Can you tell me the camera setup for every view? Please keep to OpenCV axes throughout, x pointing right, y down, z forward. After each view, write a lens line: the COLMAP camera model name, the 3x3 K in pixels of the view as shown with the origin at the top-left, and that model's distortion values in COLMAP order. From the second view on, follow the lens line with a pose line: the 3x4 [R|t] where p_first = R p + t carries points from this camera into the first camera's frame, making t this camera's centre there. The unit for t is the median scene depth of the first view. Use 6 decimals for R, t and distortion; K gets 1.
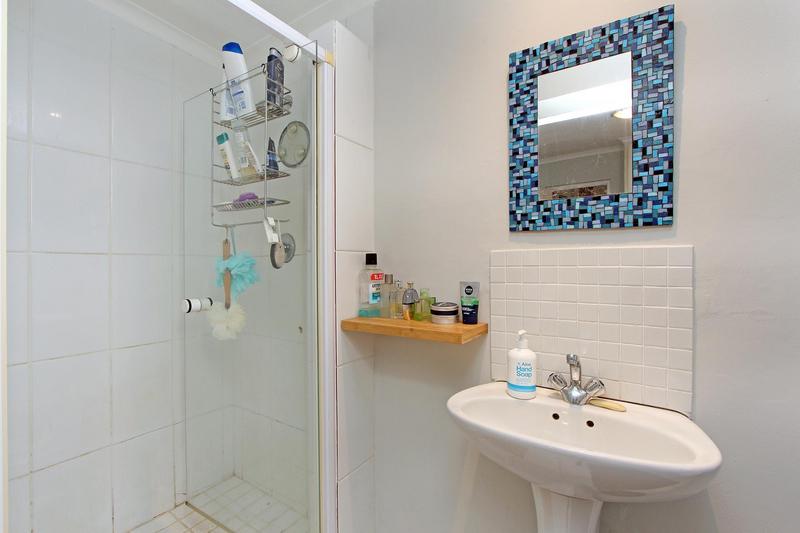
lens RADIAL K [[379.3, 0, 394.2], [0, 379.3, 267.6], [0, 0, 1]] dist [-0.009209, 0.000819]
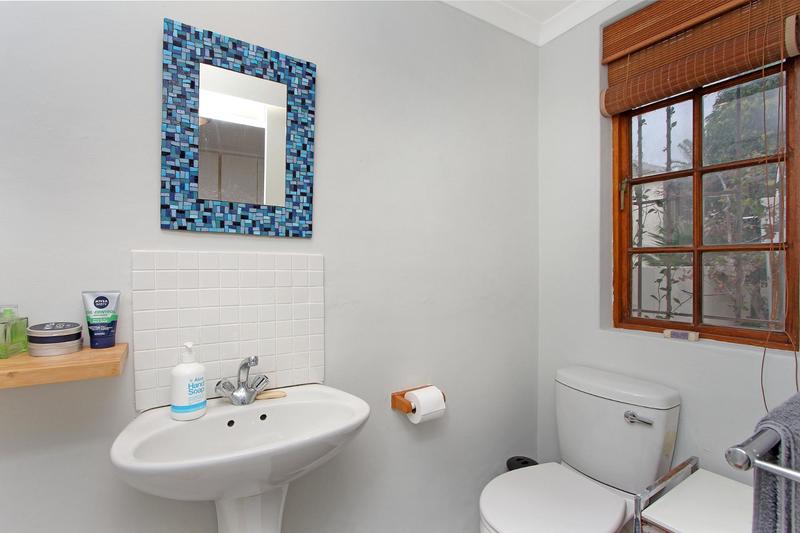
lens RADIAL K [[379.3, 0, 393.4], [0, 379.3, 270.2], [0, 0, 1]] dist [-0.009209, 0.000819]
pose [[0.399783, -0.003979, 0.916601, -0.291111], [-0.006549, 0.999953, 0.007197, -0.013806], [-0.916587, -0.008880, 0.399738, 0.214638]]
